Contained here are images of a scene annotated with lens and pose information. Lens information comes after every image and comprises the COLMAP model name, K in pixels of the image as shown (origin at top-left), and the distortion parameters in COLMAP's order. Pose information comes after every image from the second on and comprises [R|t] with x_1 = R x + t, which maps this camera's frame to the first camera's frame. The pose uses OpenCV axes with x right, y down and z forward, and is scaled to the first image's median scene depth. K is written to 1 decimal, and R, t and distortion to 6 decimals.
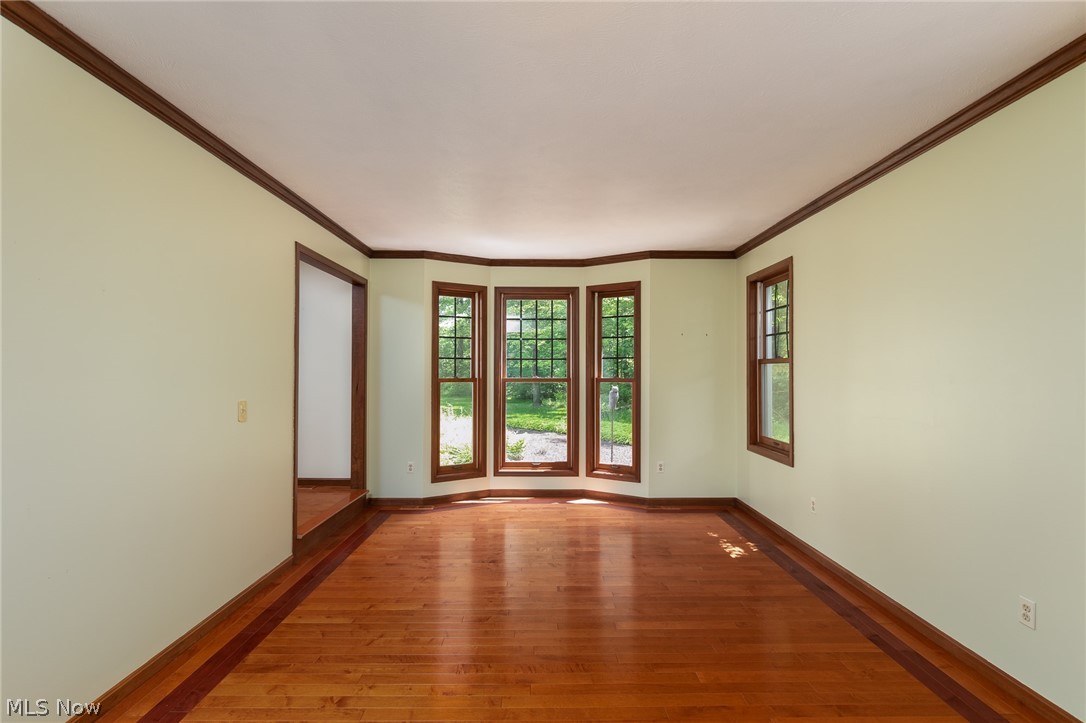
lens RADIAL K [[547.8, 0, 545.9], [0, 547.8, 366.2], [0, 0, 1]] dist [0.000281, -0.000171]
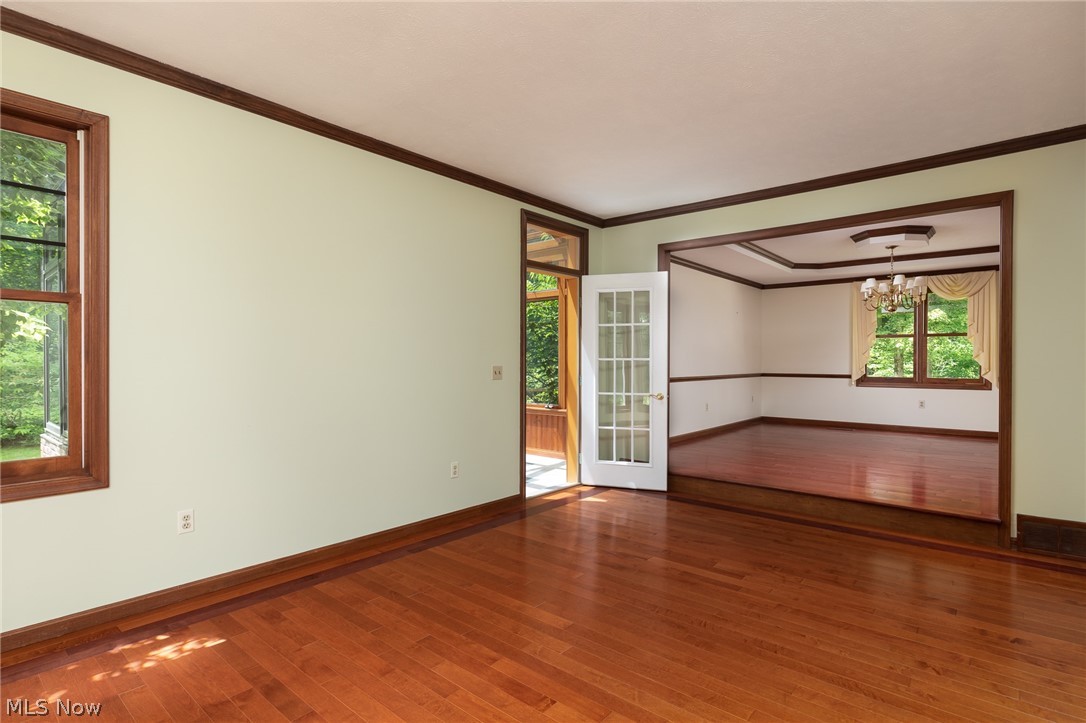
lens RADIAL K [[547.8, 0, 548.4], [0, 547.8, 361.1], [0, 0, 1]] dist [0.000281, -0.000171]
pose [[-0.750331, -0.007382, 0.661021, -0.269110], [-0.004887, 0.999972, 0.005620, 0.049605], [-0.661045, 0.000986, -0.750346, 1.132942]]
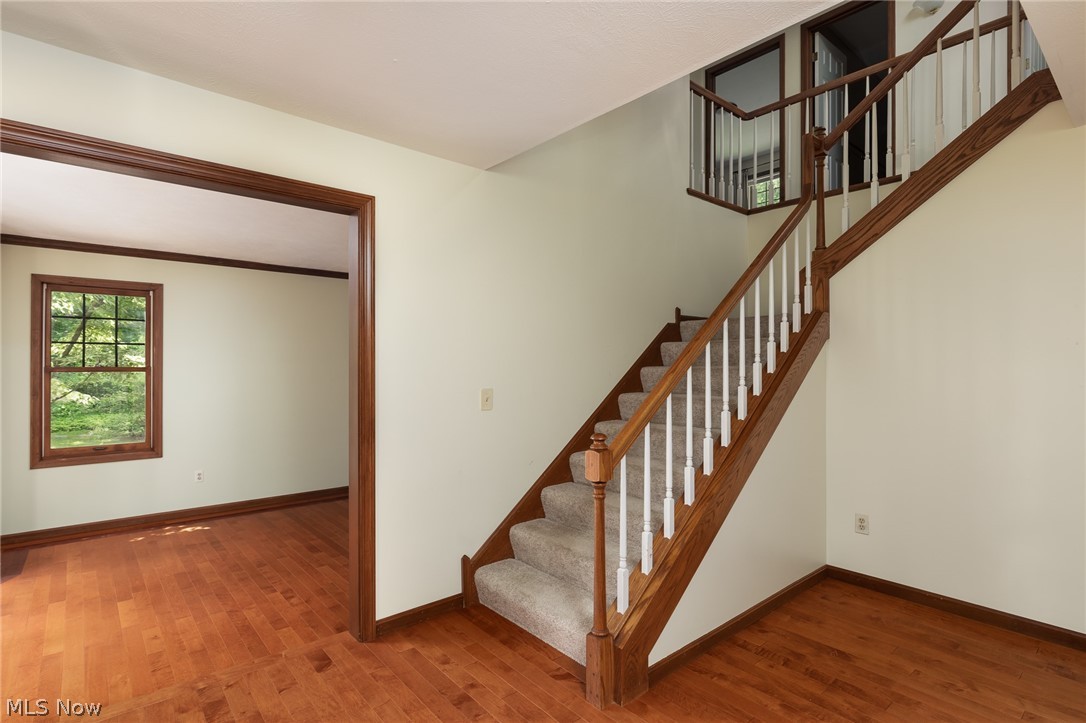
lens RADIAL K [[547.8, 0, 539.1], [0, 547.8, 357.4], [0, 0, 1]] dist [0.000281, -0.000171]
pose [[-0.634039, 0.005922, 0.773278, -1.023163], [0.000621, 0.999974, -0.007149, -0.026222], [-0.773301, -0.004052, -0.634026, 1.132856]]
